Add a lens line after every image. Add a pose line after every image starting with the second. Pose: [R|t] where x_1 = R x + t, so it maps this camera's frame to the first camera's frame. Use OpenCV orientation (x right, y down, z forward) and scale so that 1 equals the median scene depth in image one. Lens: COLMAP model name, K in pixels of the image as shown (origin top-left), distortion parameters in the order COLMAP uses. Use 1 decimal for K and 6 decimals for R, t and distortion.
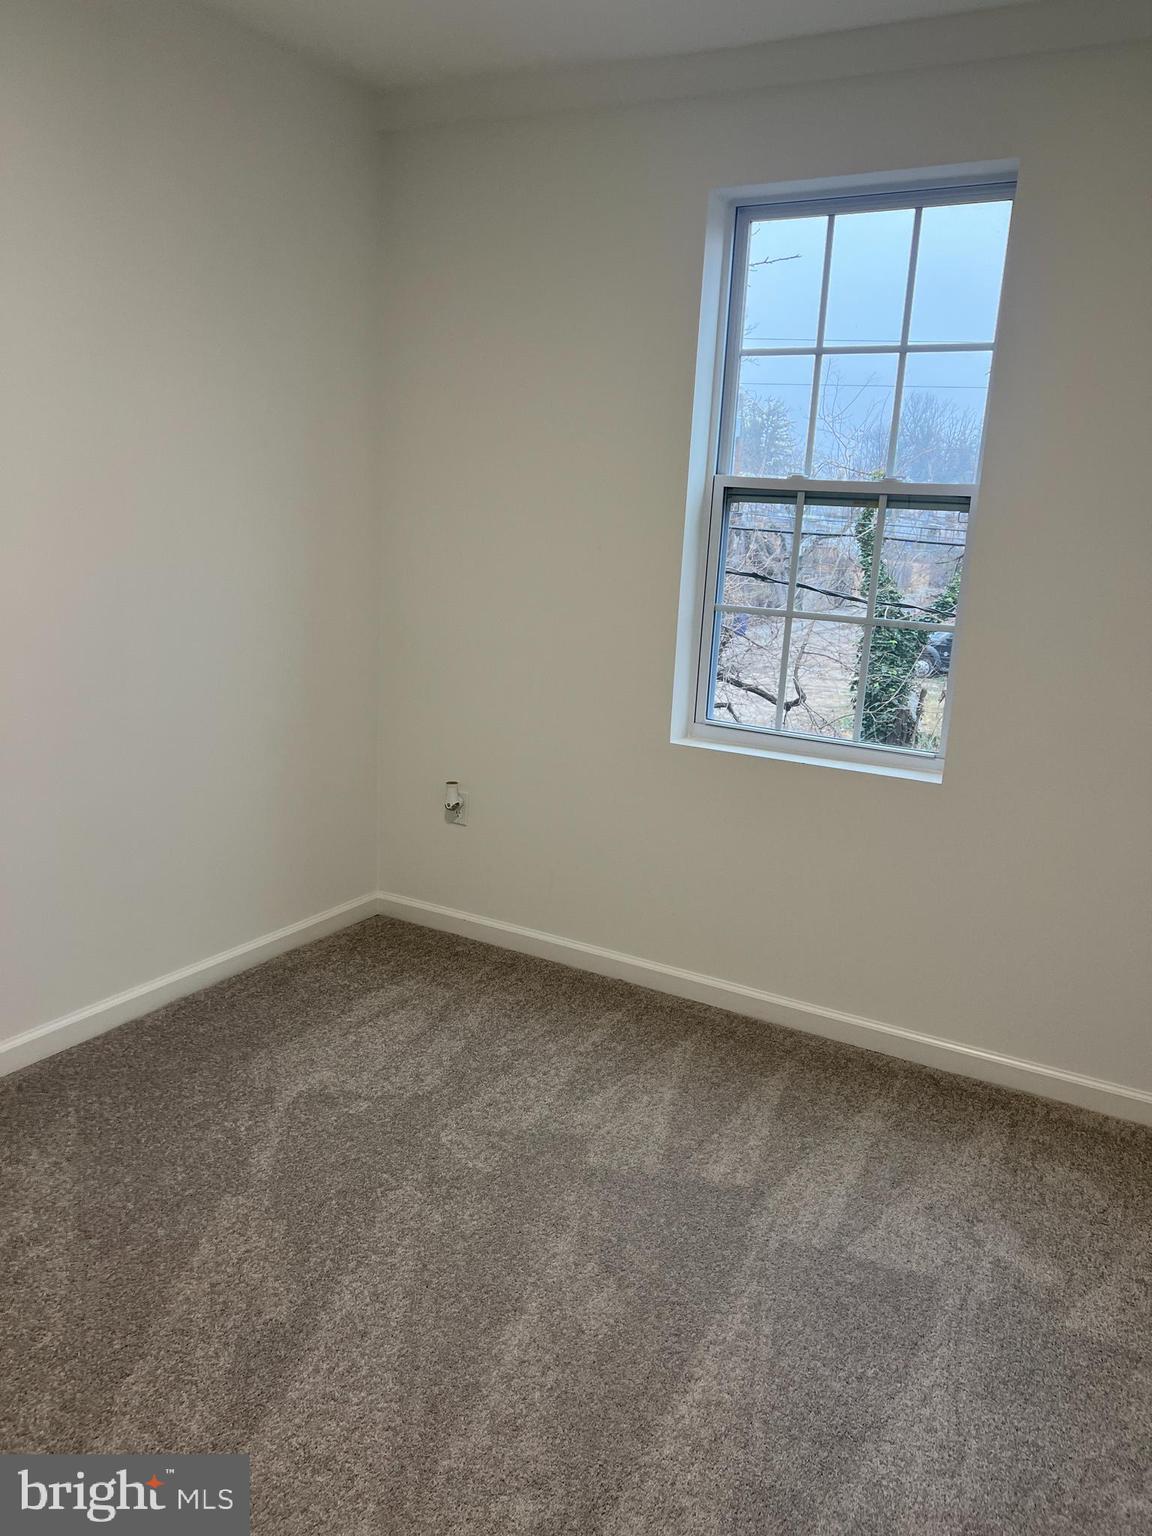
lens RADIAL K [[1165.6, 0, 571.8], [0, 1165.6, 768.2], [0, 0, 1]] dist [0.061365, -0.069249]
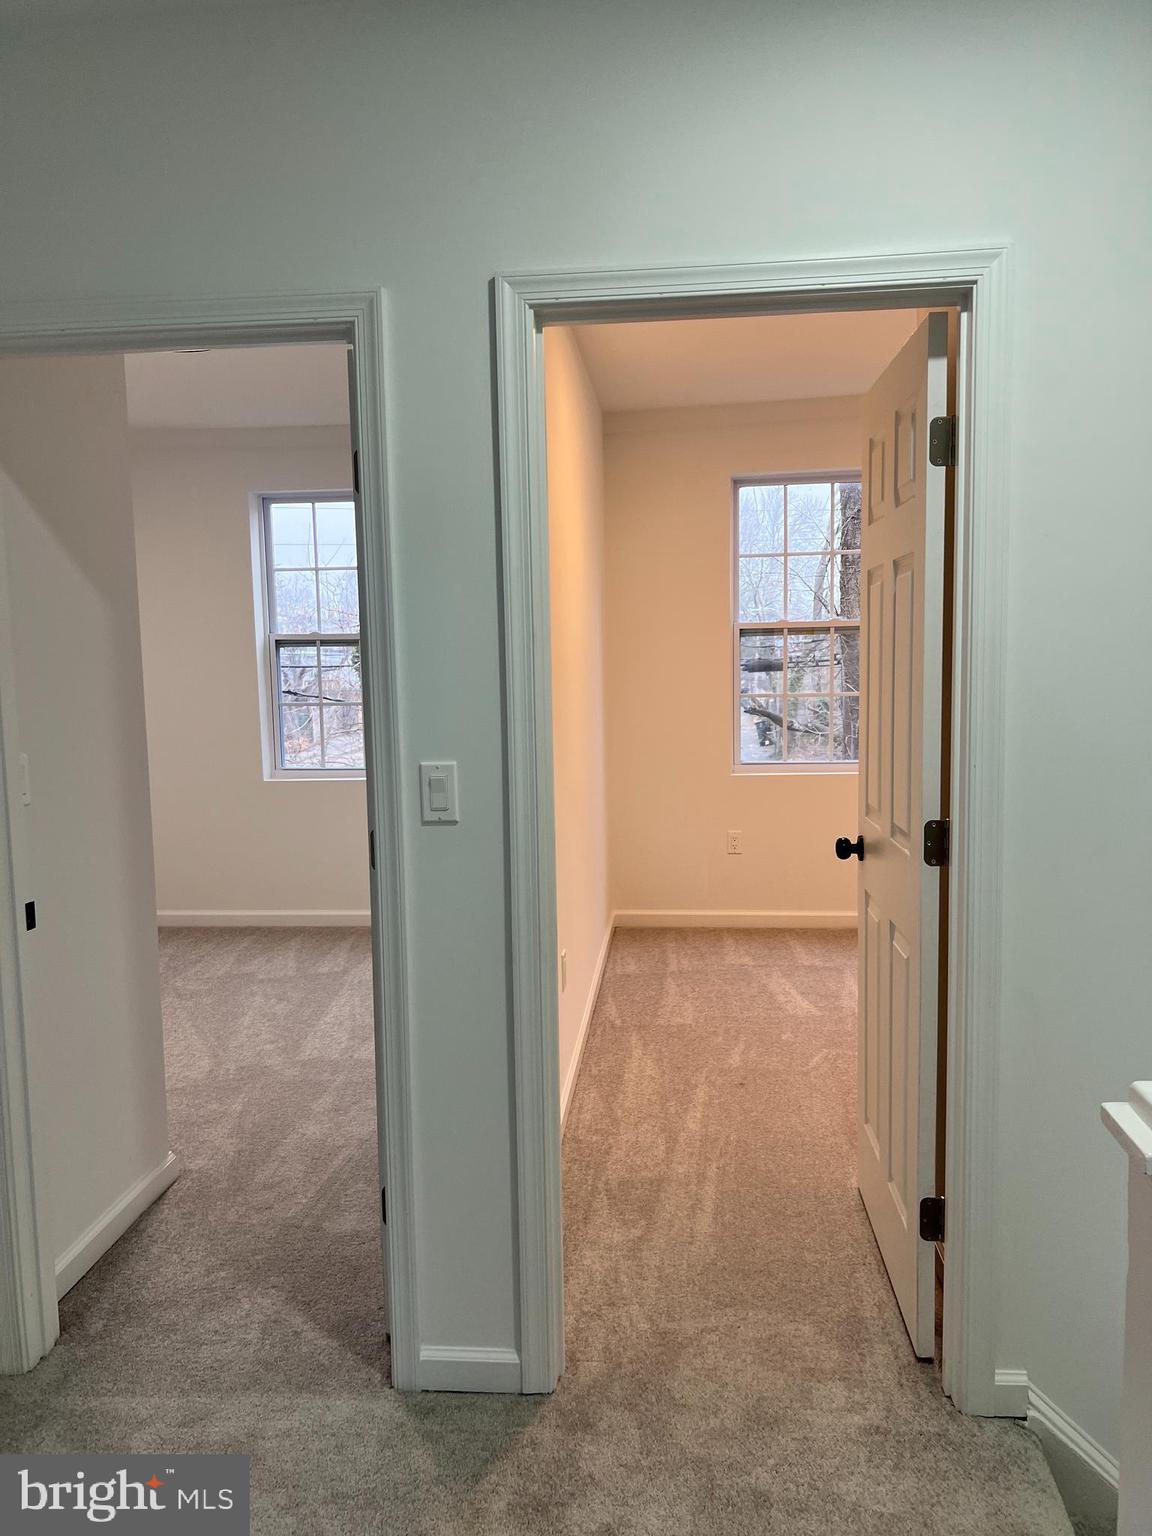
lens RADIAL K [[1165.6, 0, 575.5], [0, 1165.6, 770.4], [0, 0, 1]] dist [0.061365, -0.069249]
pose [[0.910259, -0.112580, 0.398441, -0.206217], [0.155894, 0.984695, -0.077923, 0.189436], [-0.383570, 0.133045, 0.913878, -0.882590]]
